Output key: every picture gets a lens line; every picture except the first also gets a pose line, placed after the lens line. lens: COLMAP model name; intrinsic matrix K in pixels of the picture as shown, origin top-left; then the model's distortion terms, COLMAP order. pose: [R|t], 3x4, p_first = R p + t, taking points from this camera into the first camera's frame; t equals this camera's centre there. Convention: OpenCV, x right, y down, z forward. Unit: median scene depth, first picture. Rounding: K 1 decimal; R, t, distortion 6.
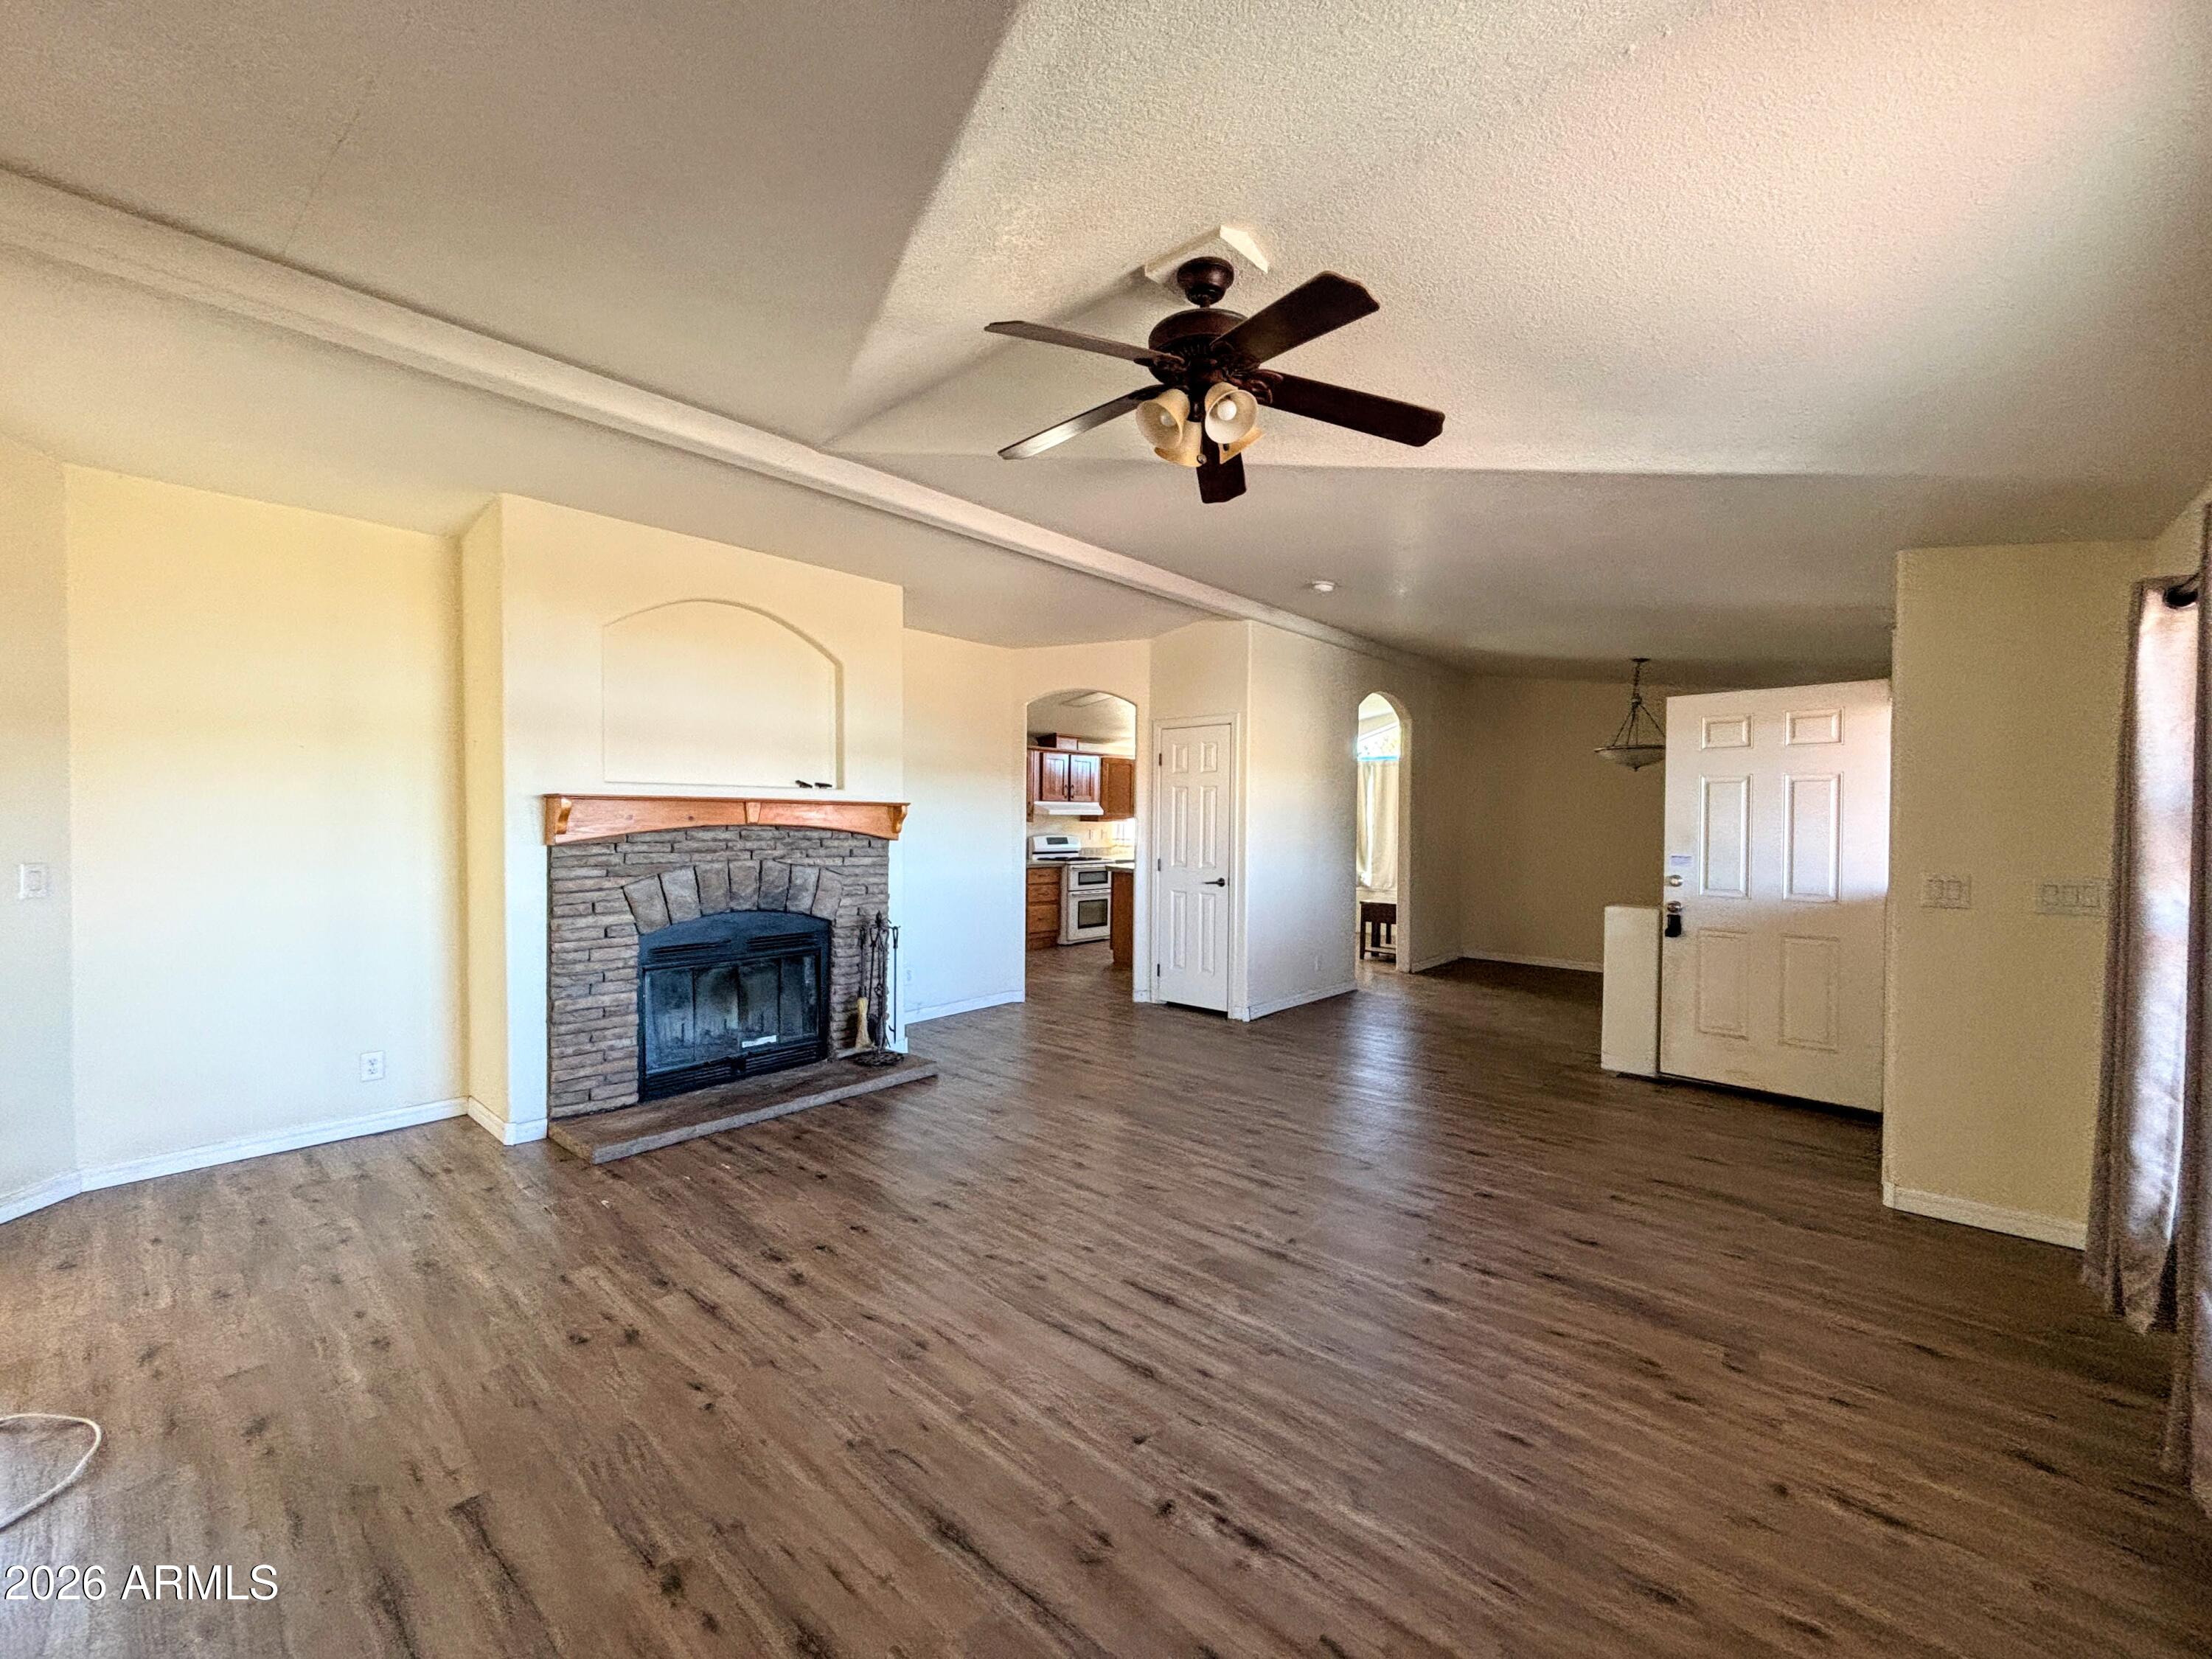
lens RADIAL K [[895.5, 0, 1099.3], [0, 895.5, 832.2], [0, 0, 1]] dist [0.002305, 0.000107]
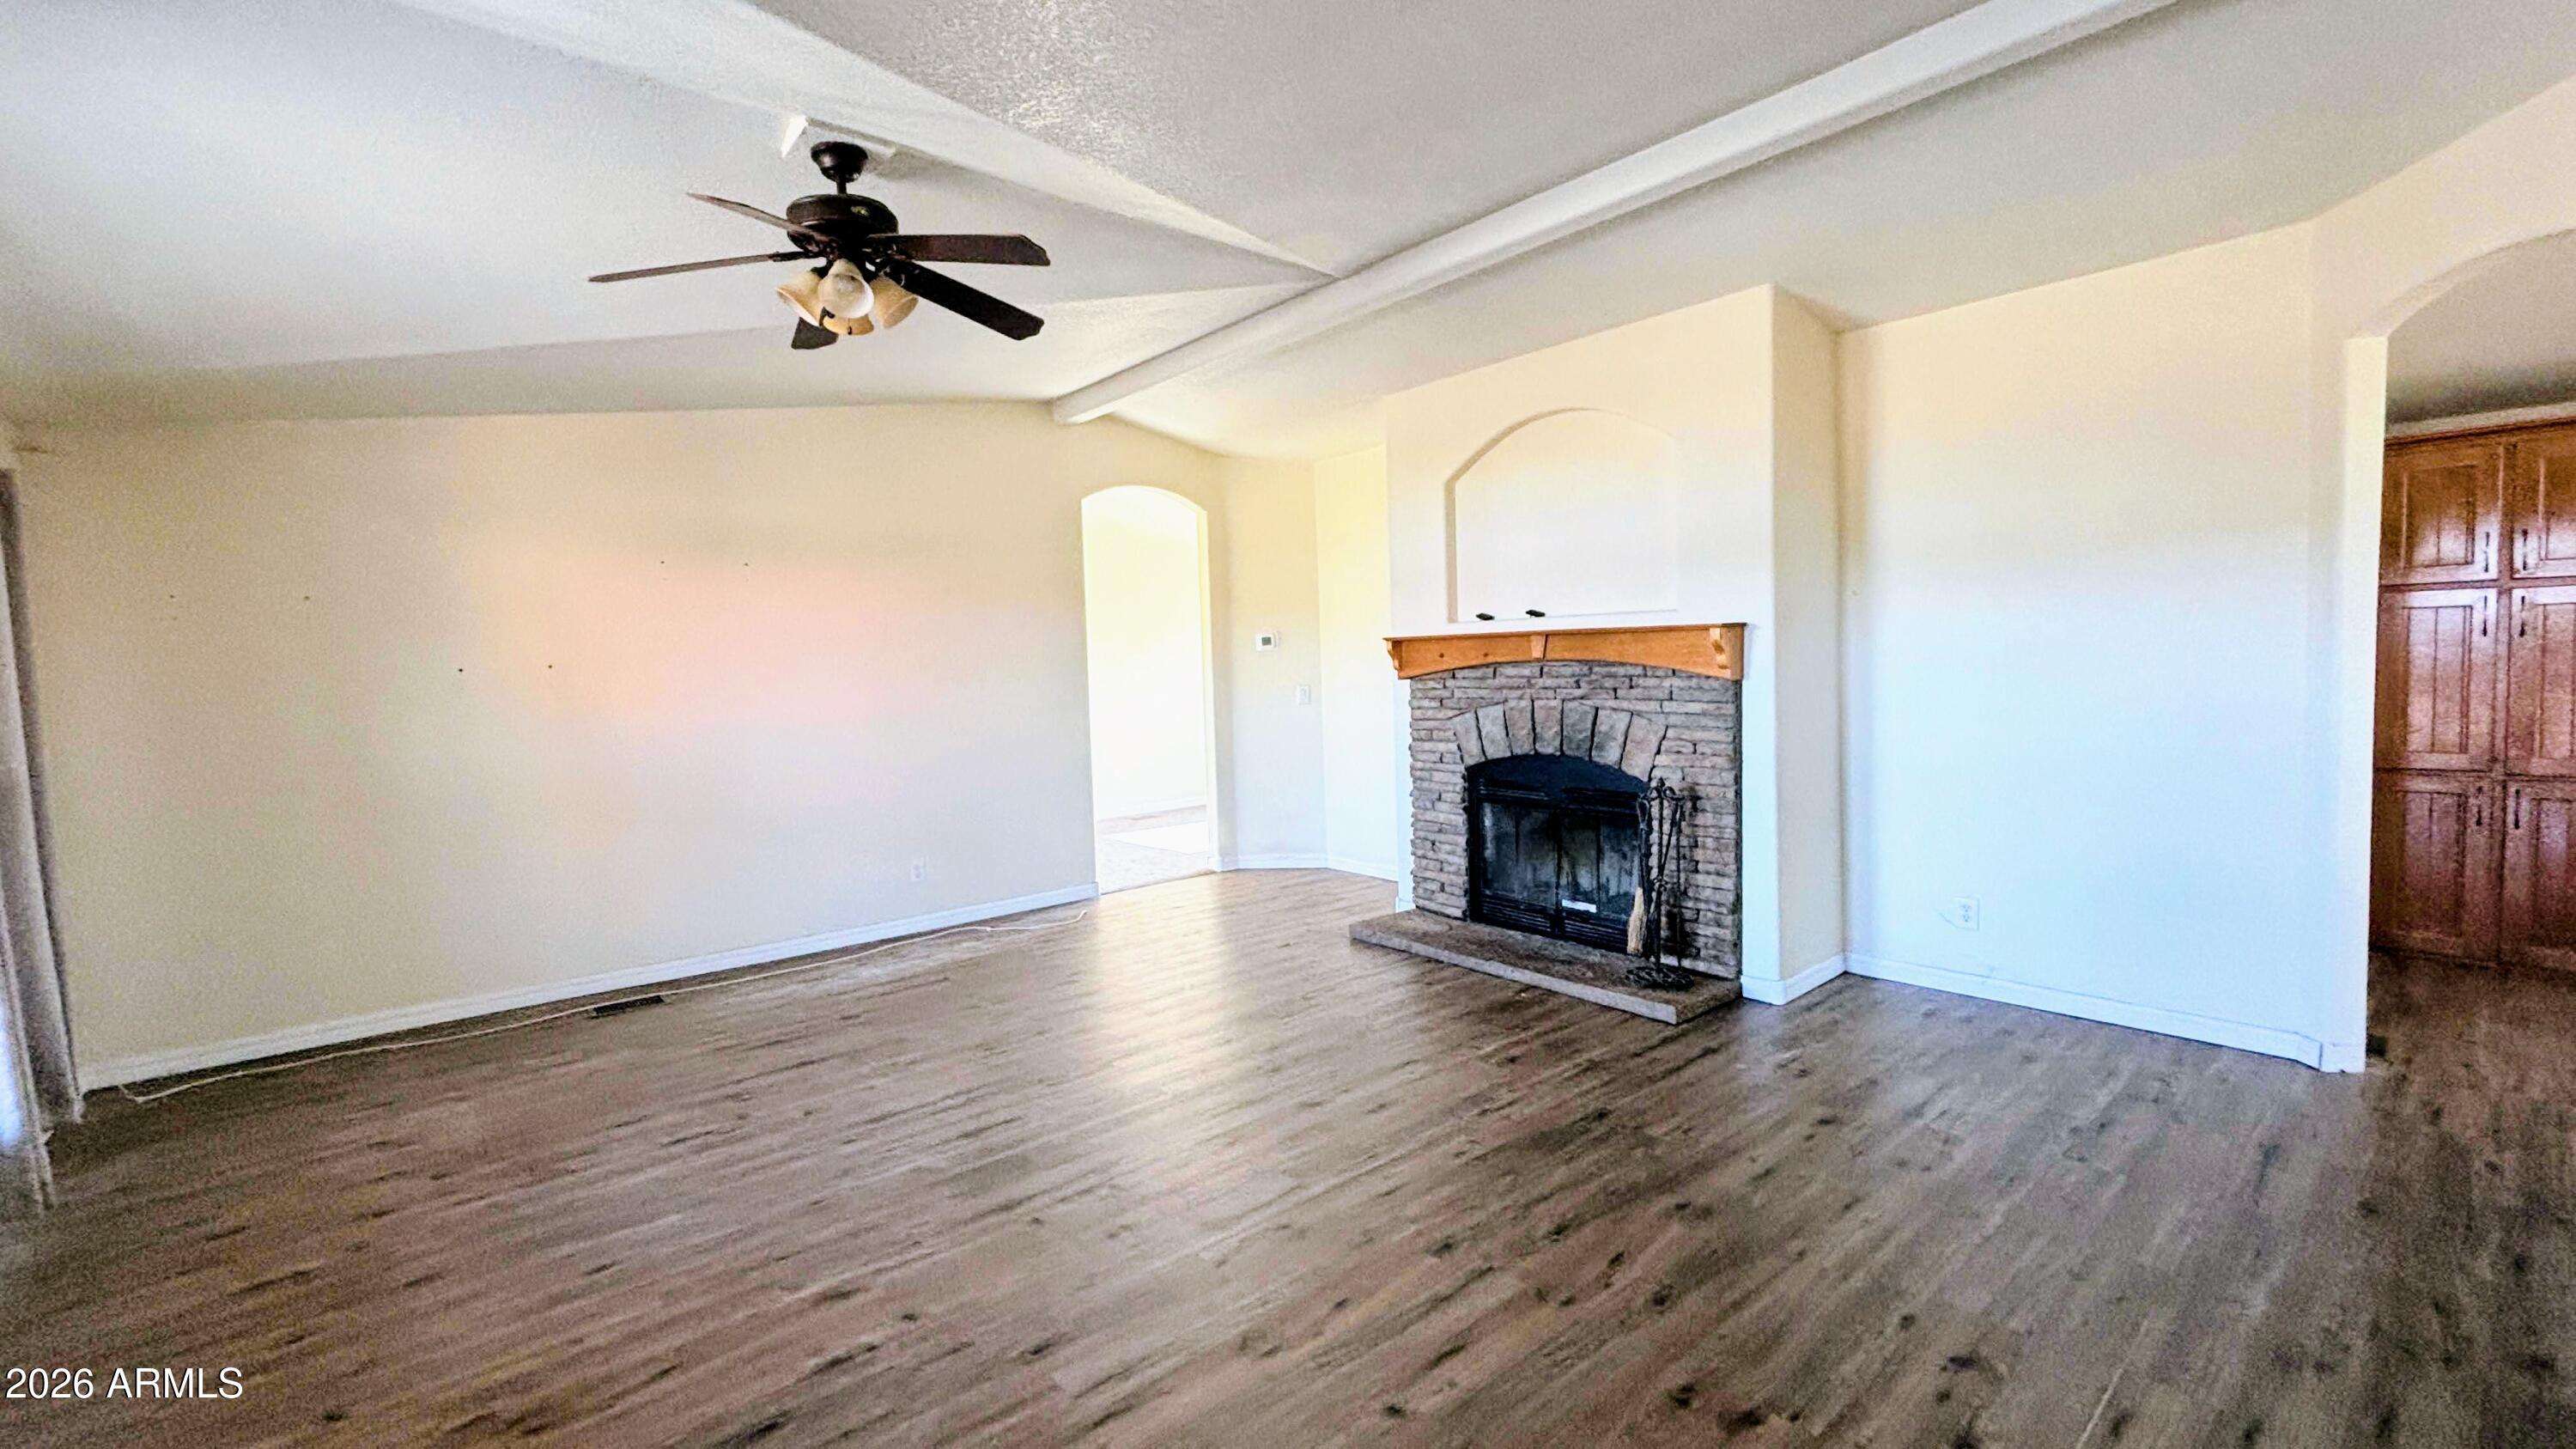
lens RADIAL K [[1037.8, 0, 1288.0], [0, 1037.8, 724.5], [0, 0, 1]] dist [0.000956, -0.000035]
pose [[-0.131161, 0.061181, -0.989471, 0.702255], [0.011268, 0.998121, 0.060222, -0.009786], [0.991297, -0.003251, -0.131604, 0.905709]]
